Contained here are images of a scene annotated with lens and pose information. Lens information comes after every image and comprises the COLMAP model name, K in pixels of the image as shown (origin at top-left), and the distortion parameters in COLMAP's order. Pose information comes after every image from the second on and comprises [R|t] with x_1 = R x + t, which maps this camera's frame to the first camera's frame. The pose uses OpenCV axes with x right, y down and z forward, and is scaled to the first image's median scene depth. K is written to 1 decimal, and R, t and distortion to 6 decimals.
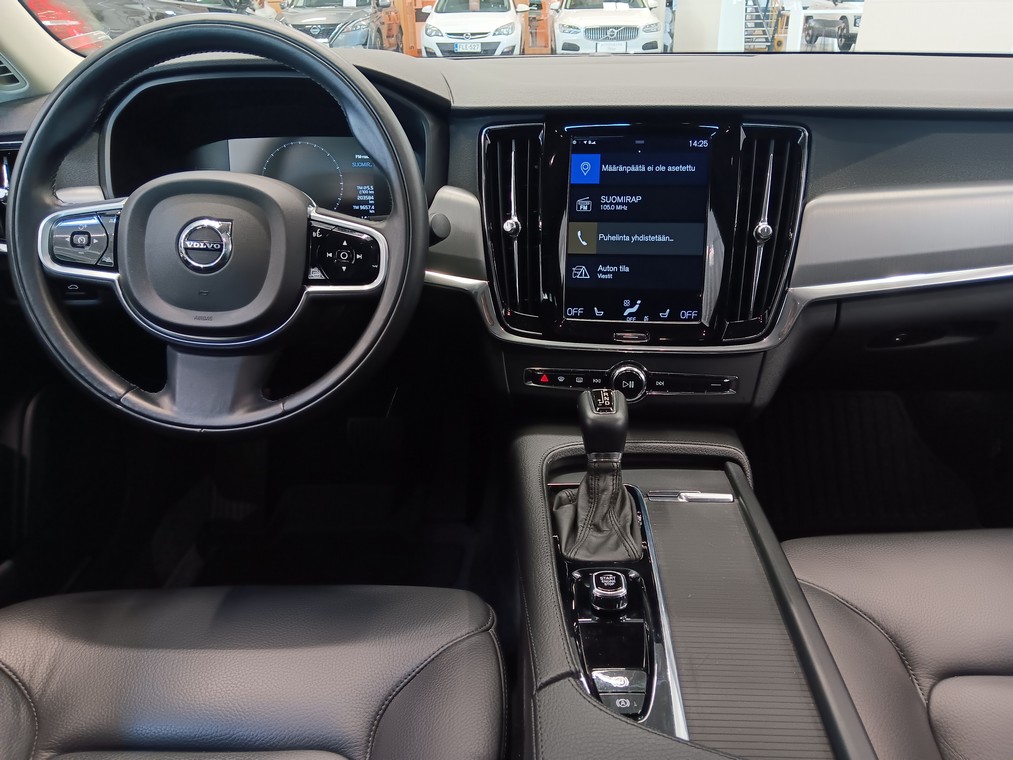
lens RADIAL K [[766.7, 0, 506.5], [0, 766.7, 380.0], [0, 0, 1]] dist [0.010199, -0.067245]
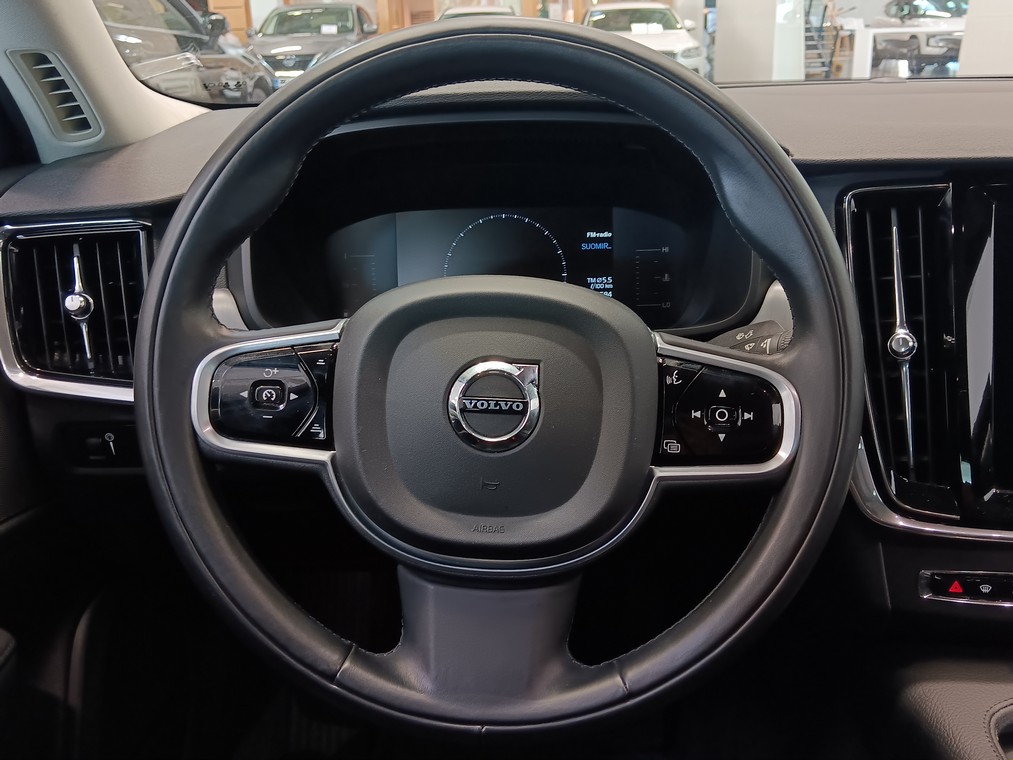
lens RADIAL K [[927.0, 0, 506.5], [0, 927.0, 380.0], [0, 0, 1]] dist [0.096343, -0.273665]
pose [[0.999838, -0.017674, 0.003369, -0.334434], [0.017918, 0.995088, -0.097364, -0.108341], [-0.001631, 0.097409, 0.995243, 0.256189]]
